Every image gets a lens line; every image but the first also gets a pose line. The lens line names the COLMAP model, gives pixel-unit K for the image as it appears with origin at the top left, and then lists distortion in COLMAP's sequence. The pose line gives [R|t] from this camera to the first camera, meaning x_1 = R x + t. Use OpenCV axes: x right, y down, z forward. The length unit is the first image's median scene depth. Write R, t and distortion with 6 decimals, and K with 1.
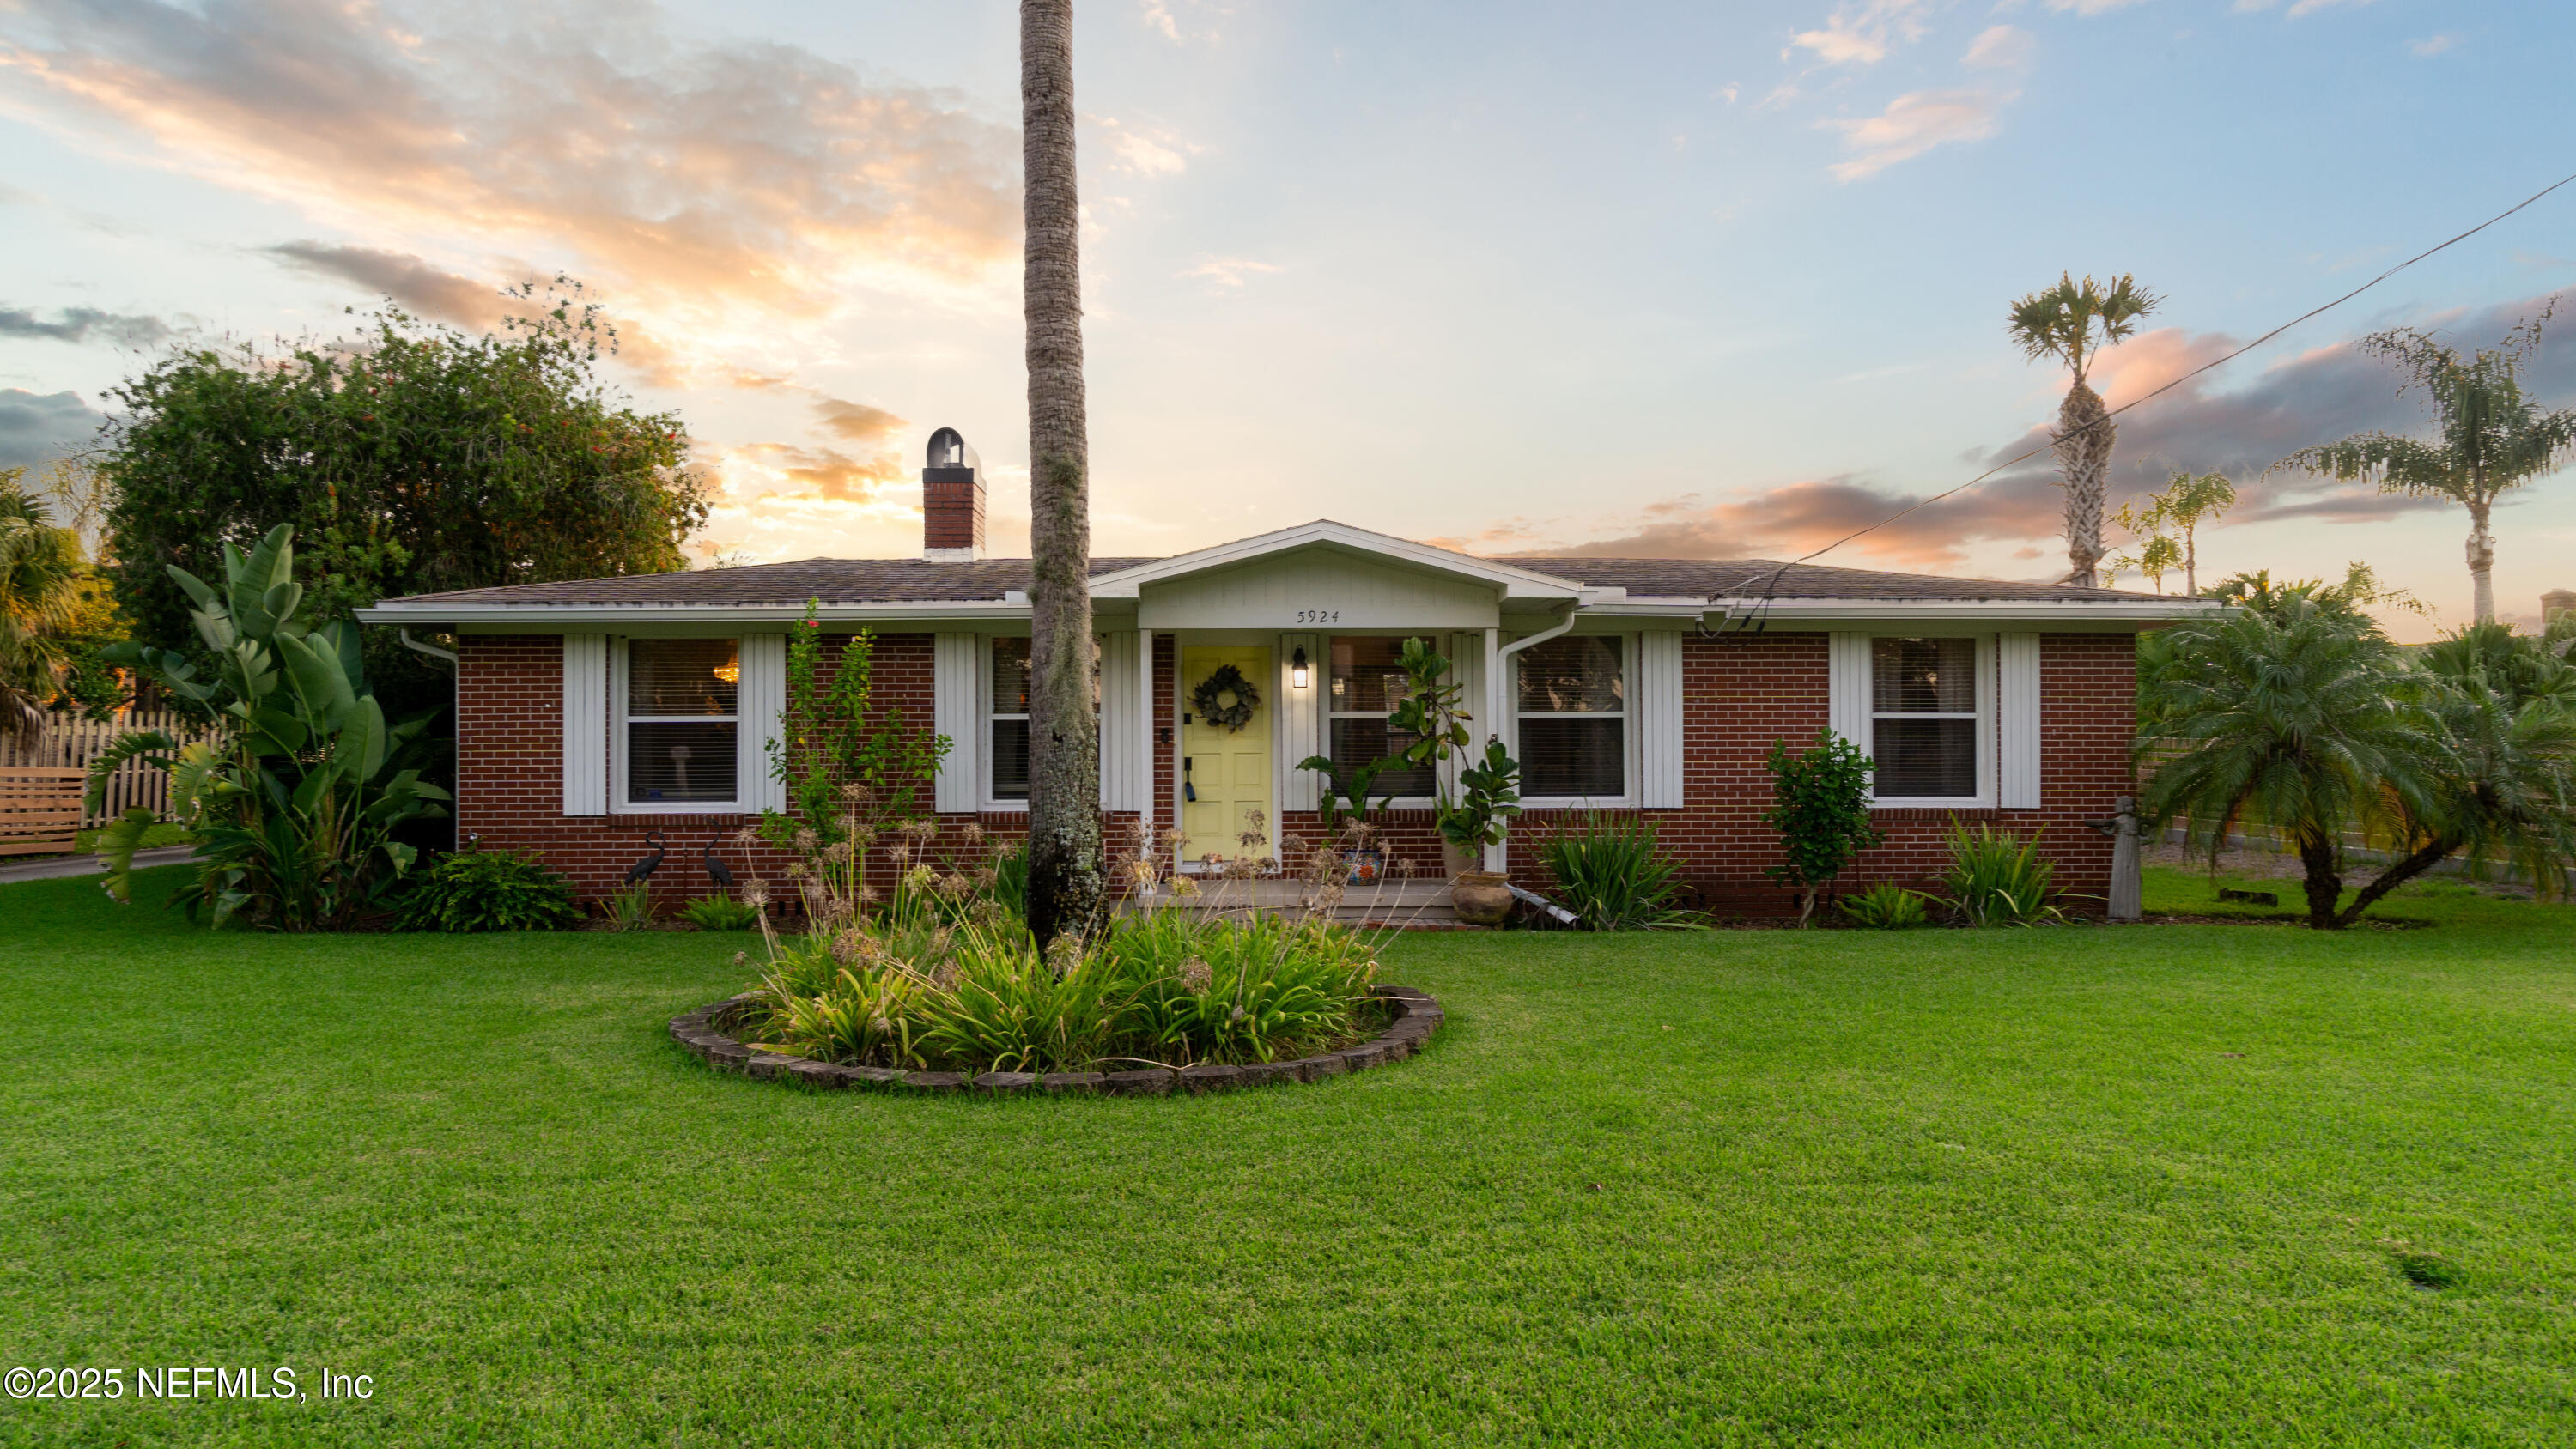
lens RADIAL K [[1597.9, 0, 1401.6], [0, 1597.9, 724.6], [0, 0, 1]] dist [0.051978, -0.000258]
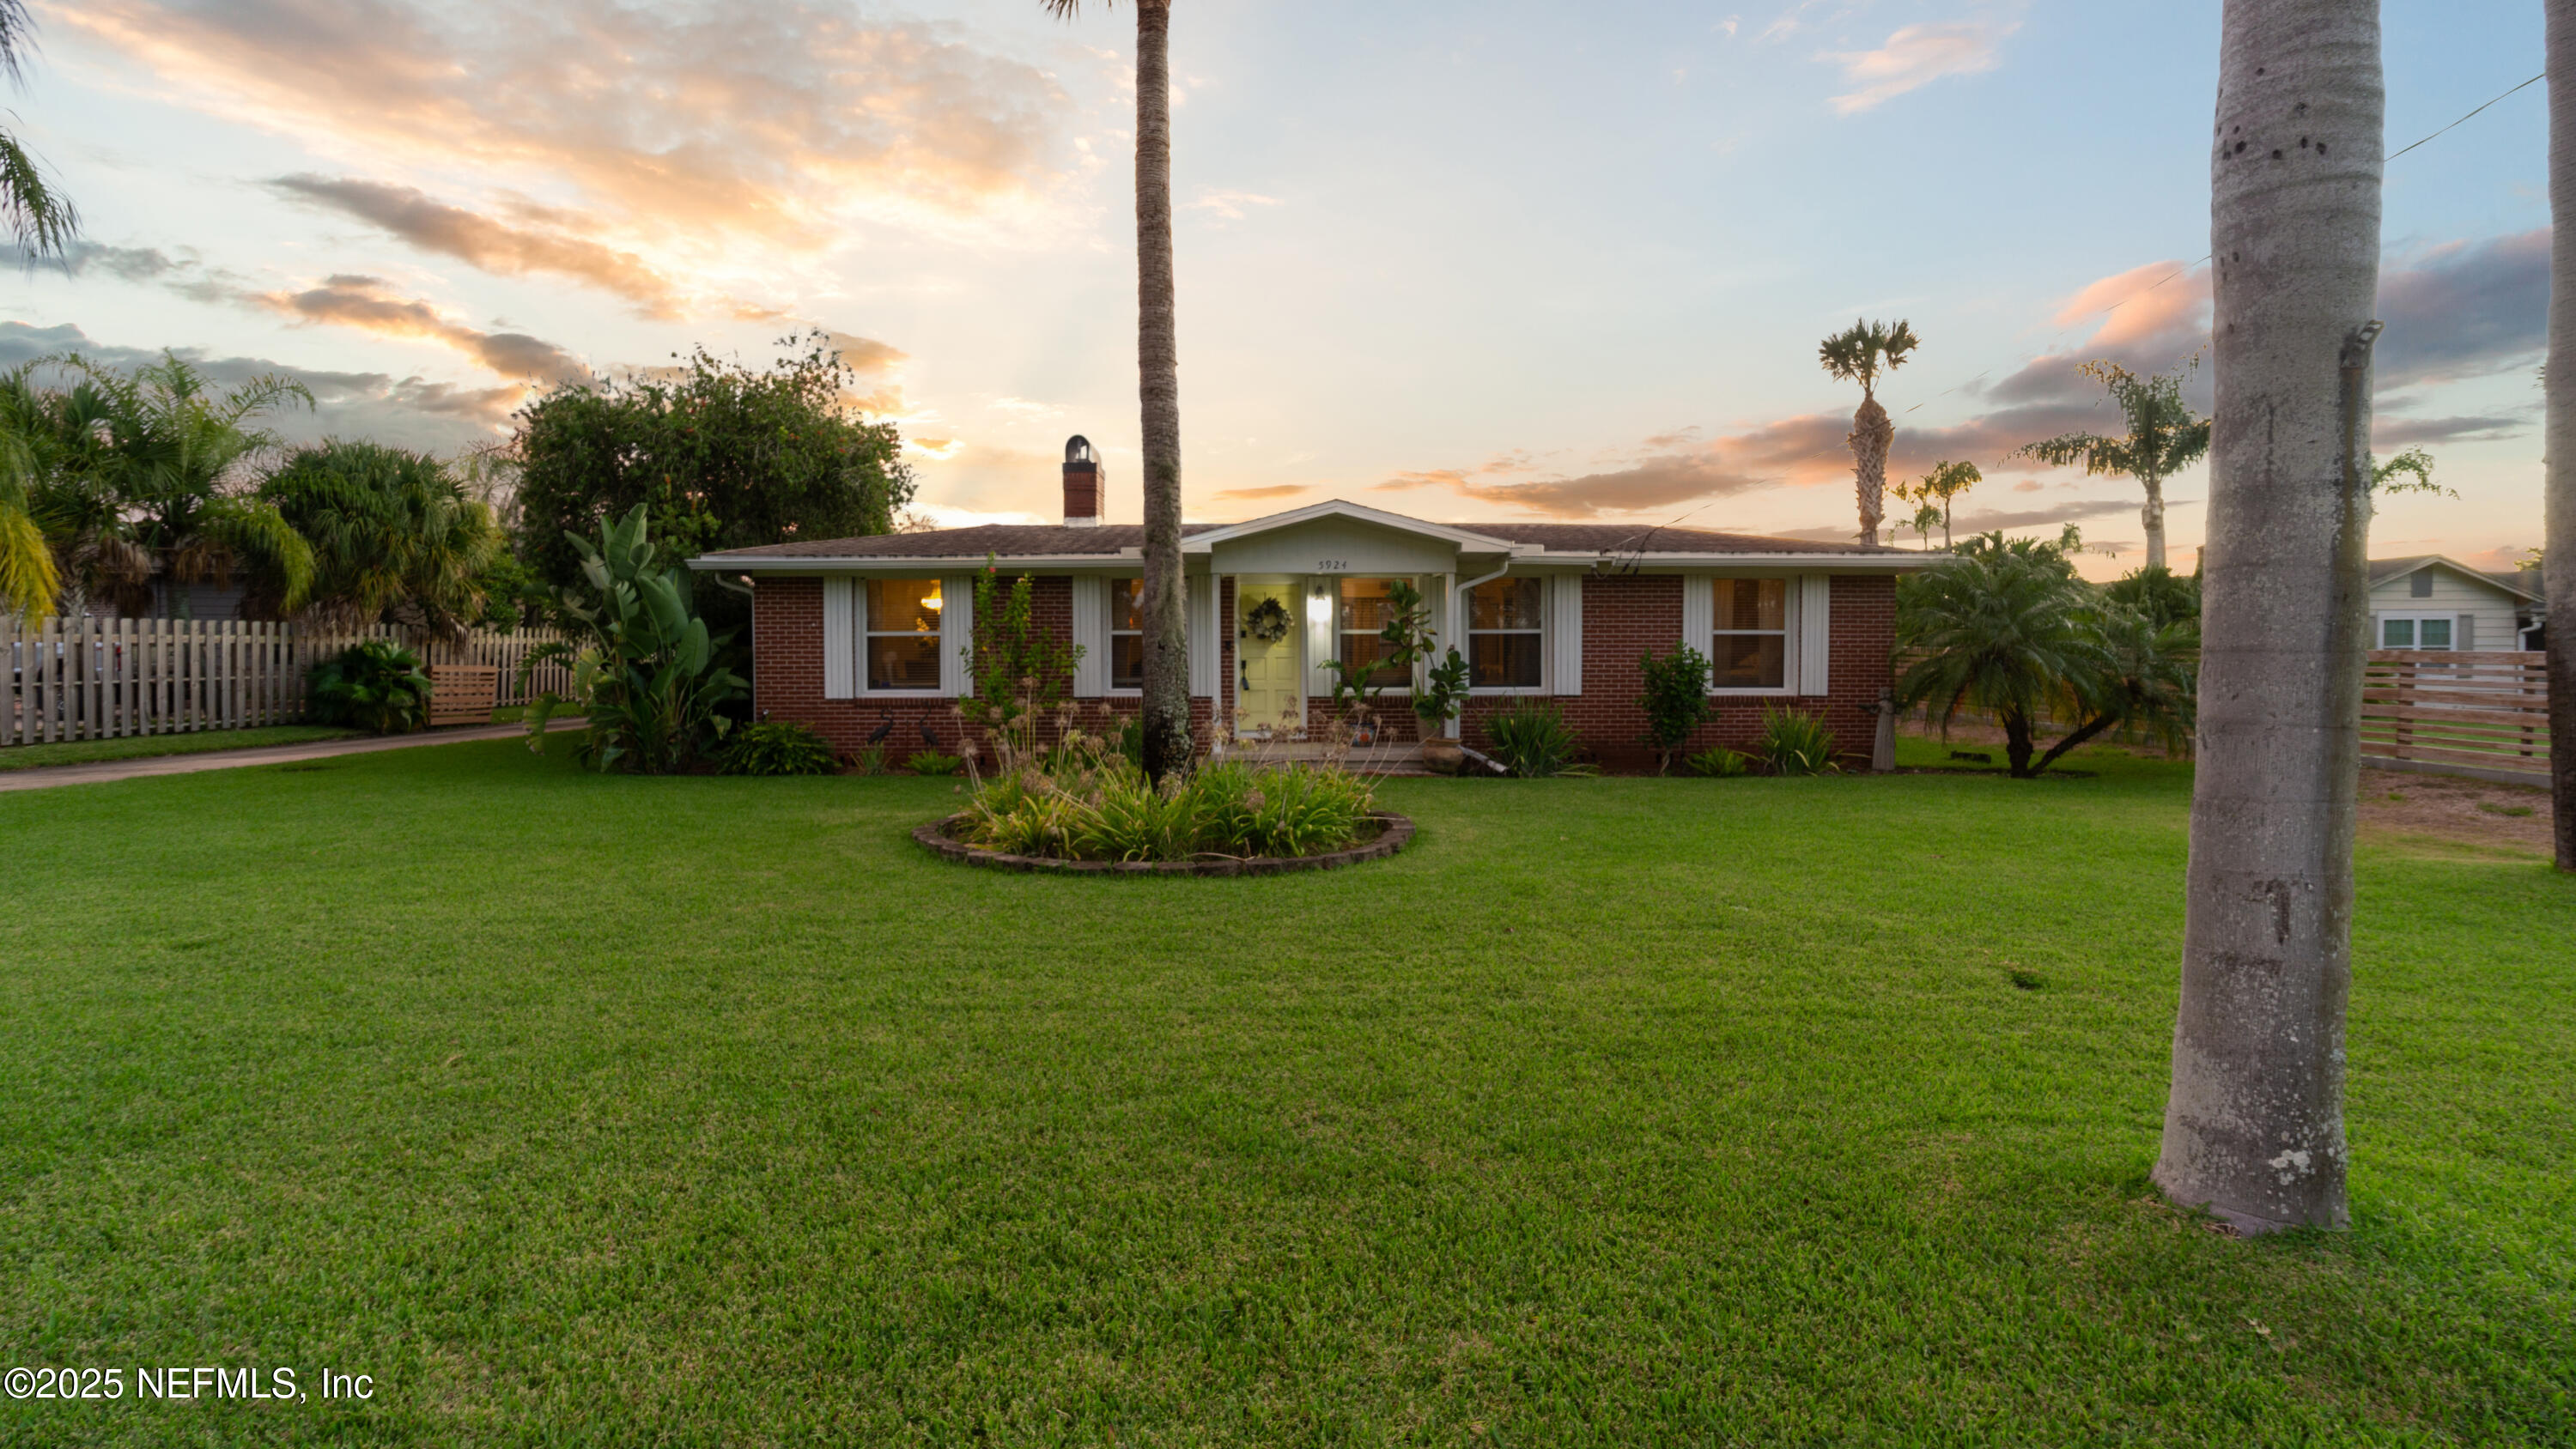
lens RADIAL K [[1197.7, 0, 1278.4], [0, 1197.7, 698.4], [0, 0, 1]] dist [-0.000141, -0.000074]
pose [[0.995714, 0.004617, -0.092373, 0.000798], [0.000155, 0.998668, 0.051588, -0.001624], [0.092488, -0.051382, 0.994387, -0.119006]]
